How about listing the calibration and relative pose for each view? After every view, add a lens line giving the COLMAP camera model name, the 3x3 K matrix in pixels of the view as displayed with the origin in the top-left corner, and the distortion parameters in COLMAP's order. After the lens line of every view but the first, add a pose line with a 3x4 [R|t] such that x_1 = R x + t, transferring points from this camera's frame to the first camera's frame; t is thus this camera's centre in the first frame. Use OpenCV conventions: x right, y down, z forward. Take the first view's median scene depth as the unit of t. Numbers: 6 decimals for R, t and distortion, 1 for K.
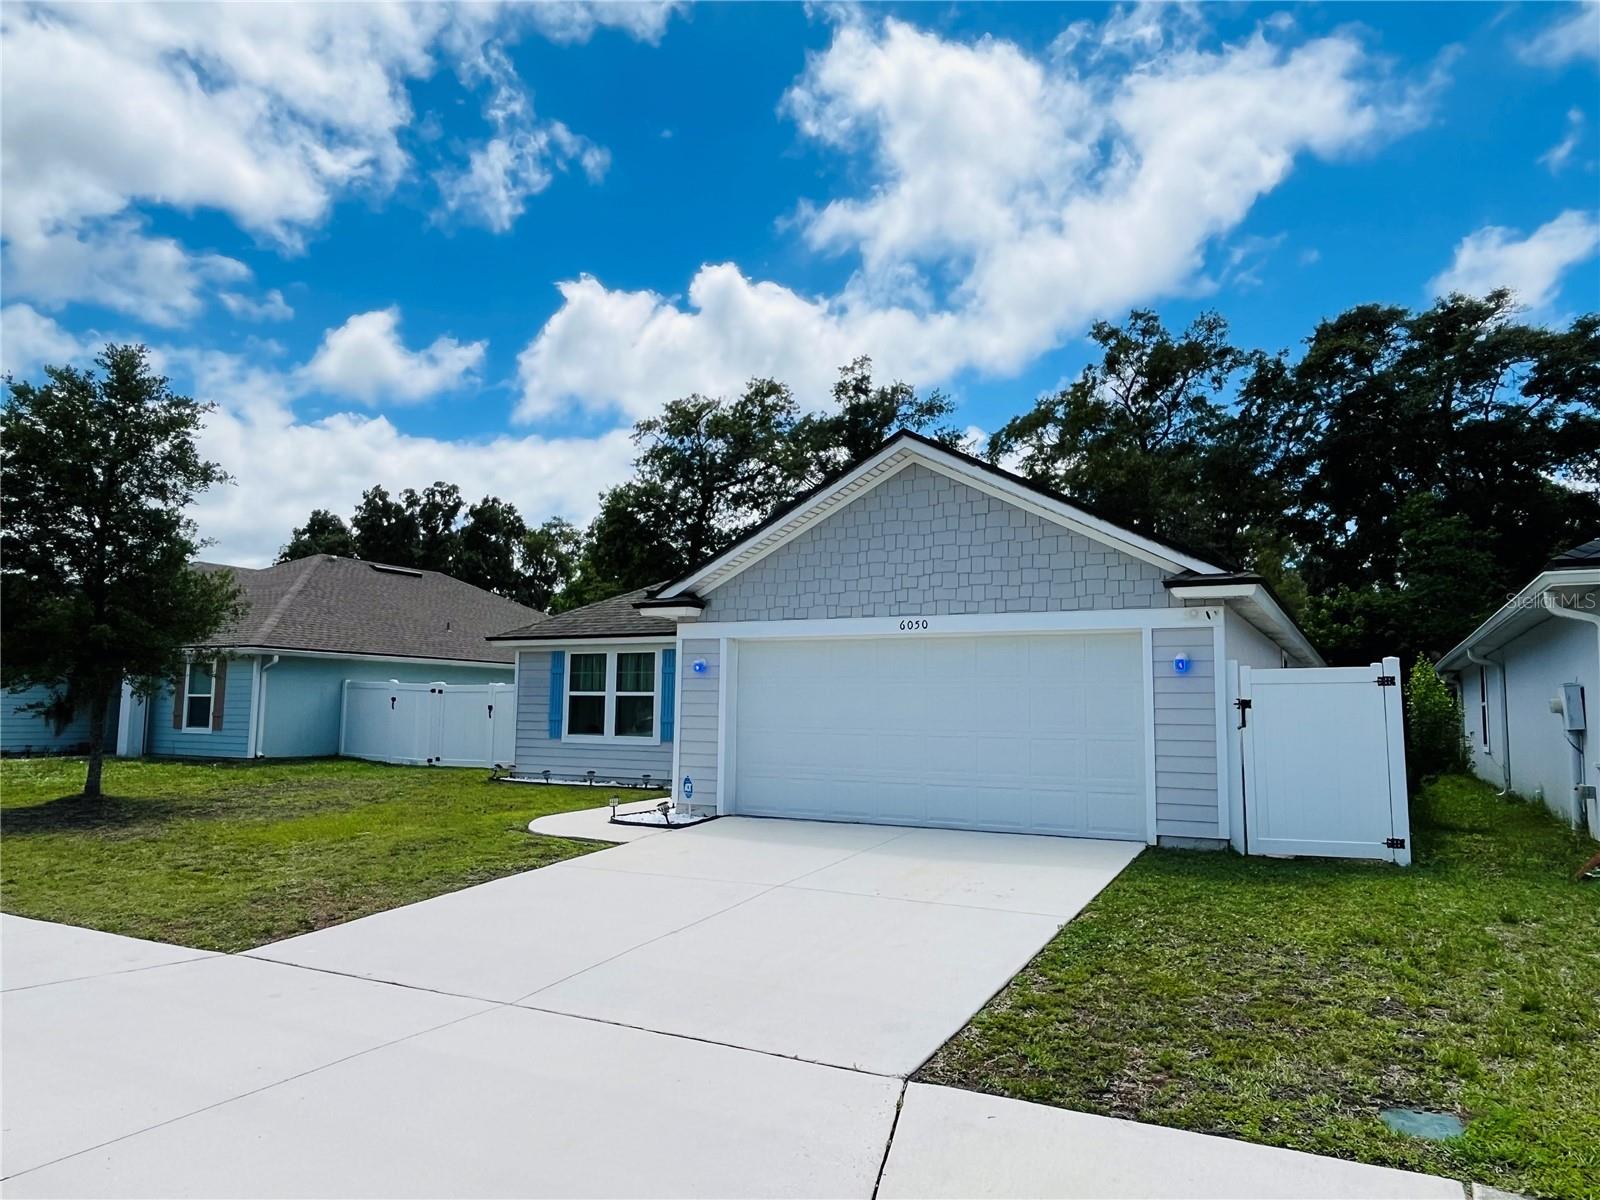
lens RADIAL K [[1037.5, 0, 857.9], [0, 1037.5, 594.6], [0, 0, 1]] dist [0.017718, 0.001448]
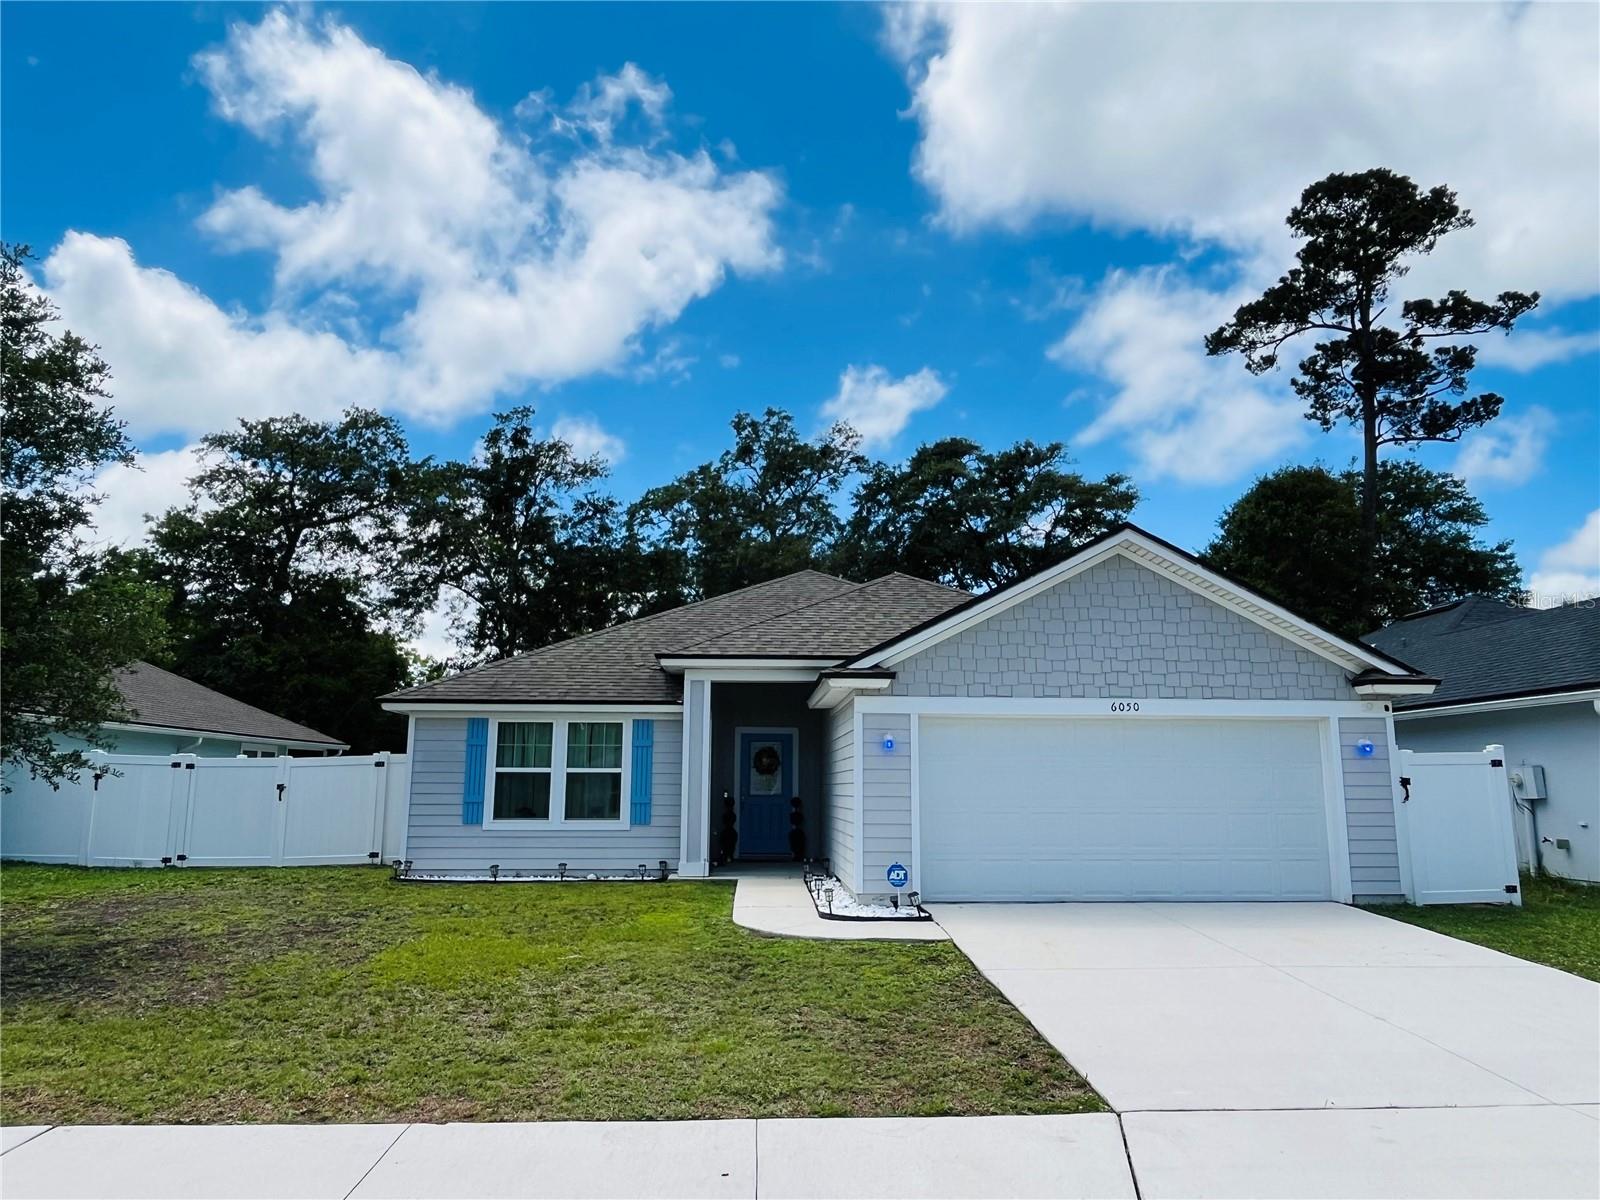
lens RADIAL K [[1037.5, 0, 831.3], [0, 1037.5, 633.2], [0, 0, 1]] dist [0.017718, 0.001448]
pose [[0.869620, 0.062539, 0.489745, -0.477489], [-0.048141, 0.997959, -0.041954, 0.008533], [-0.491369, 0.012907, 0.870856, 0.149728]]
